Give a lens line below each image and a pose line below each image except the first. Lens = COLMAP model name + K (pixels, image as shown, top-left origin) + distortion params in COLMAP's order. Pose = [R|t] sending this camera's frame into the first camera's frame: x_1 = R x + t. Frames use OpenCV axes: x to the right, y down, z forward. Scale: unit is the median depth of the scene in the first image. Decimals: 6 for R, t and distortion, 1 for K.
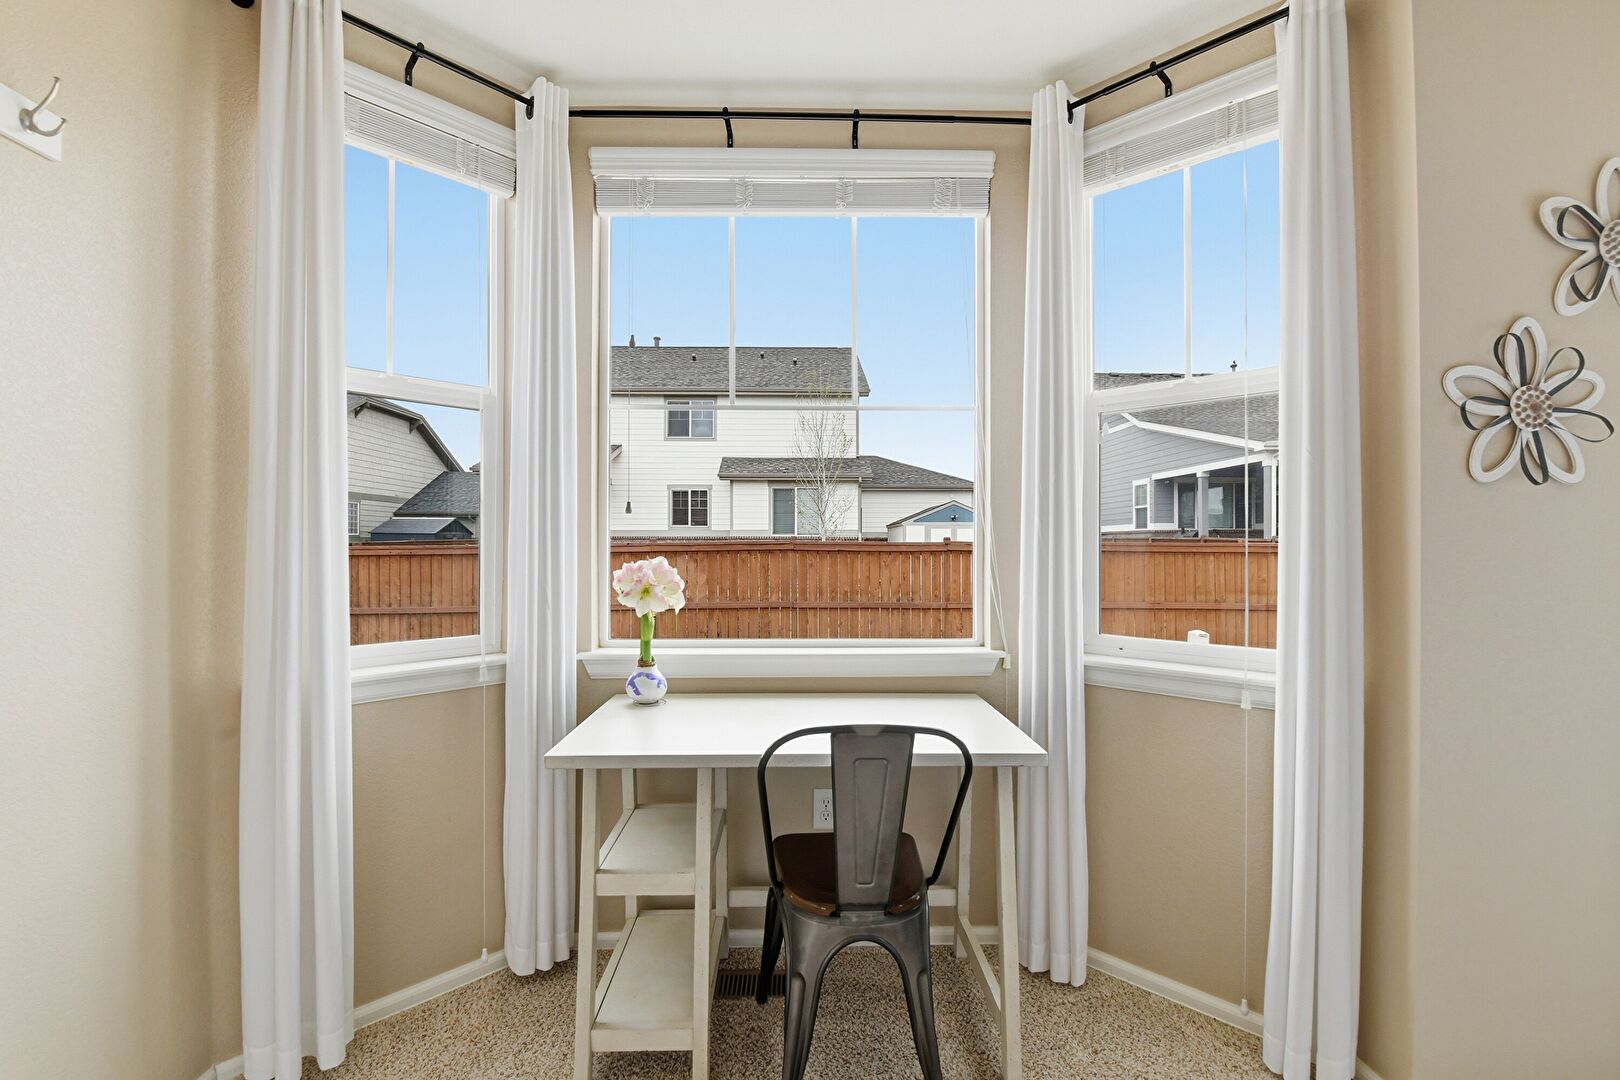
lens RADIAL K [[717.6, 0, 802.2], [0, 717.6, 537.3], [0, 0, 1]] dist [-0.008562, -0.004220]
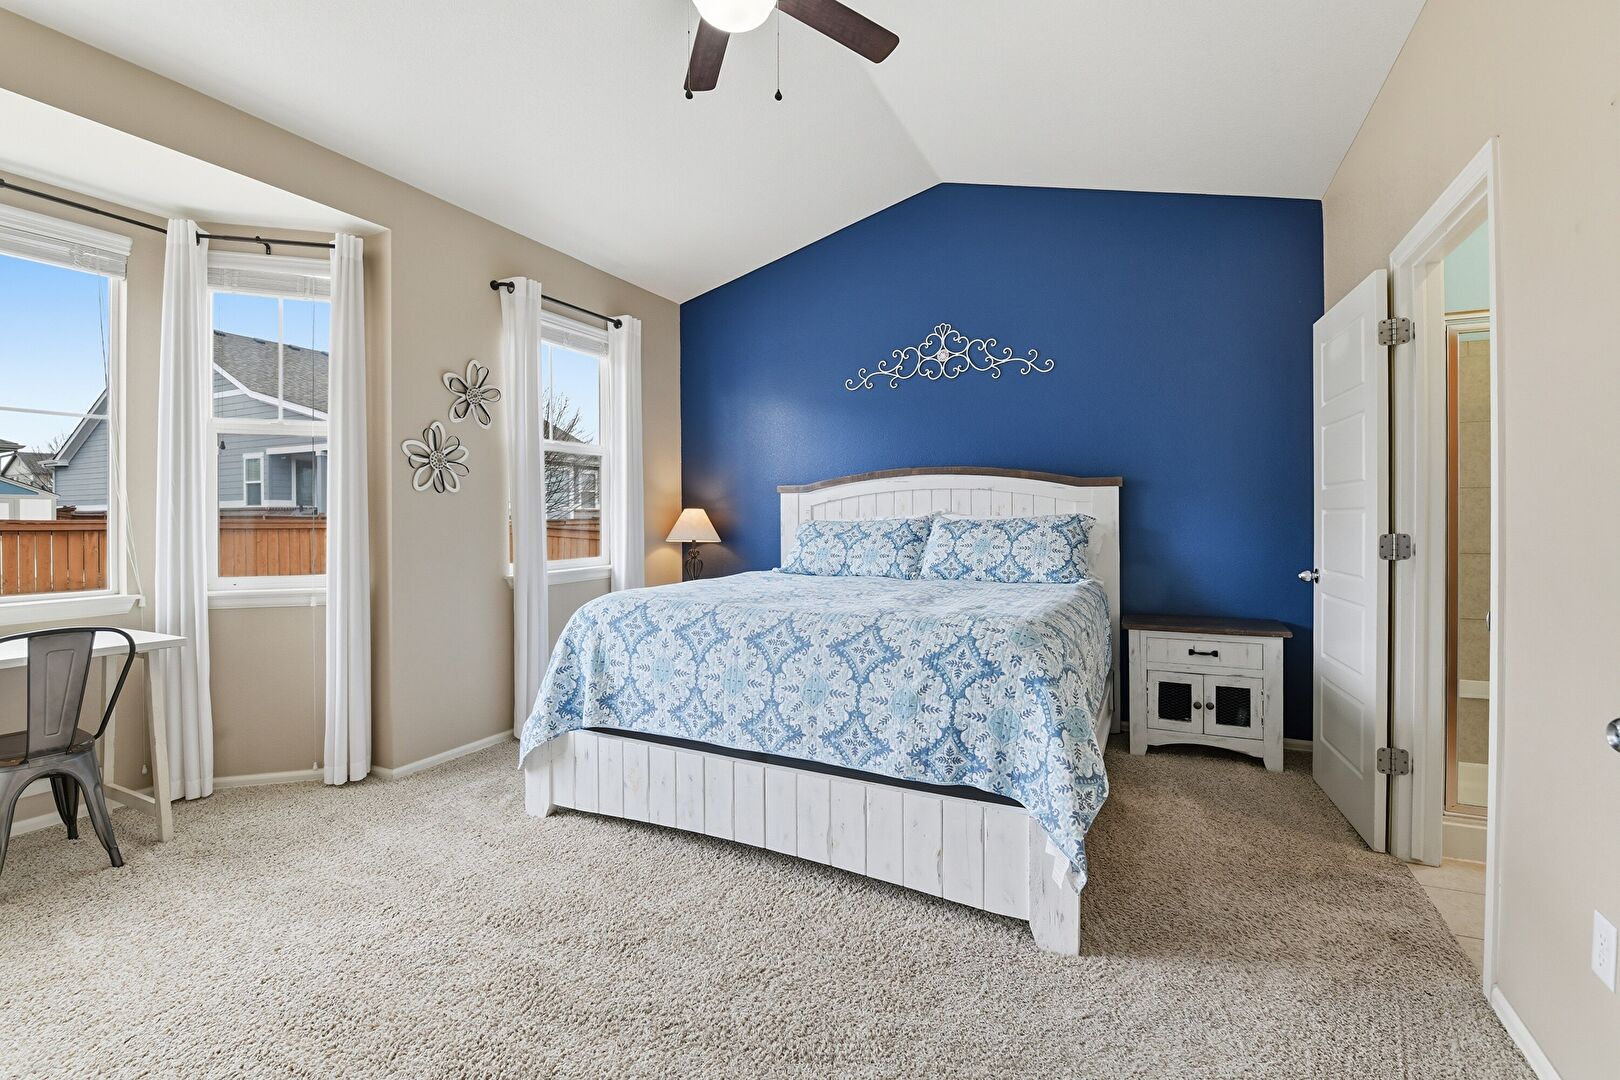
lens RADIAL K [[717.6, 0, 807.9], [0, 717.6, 525.4], [0, 0, 1]] dist [-0.008562, -0.004220]
pose [[0.451482, -0.007817, 0.892246, -0.404080], [-0.004951, 0.999924, 0.011266, 0.000110], [-0.892266, -0.009504, 0.451409, -0.876132]]
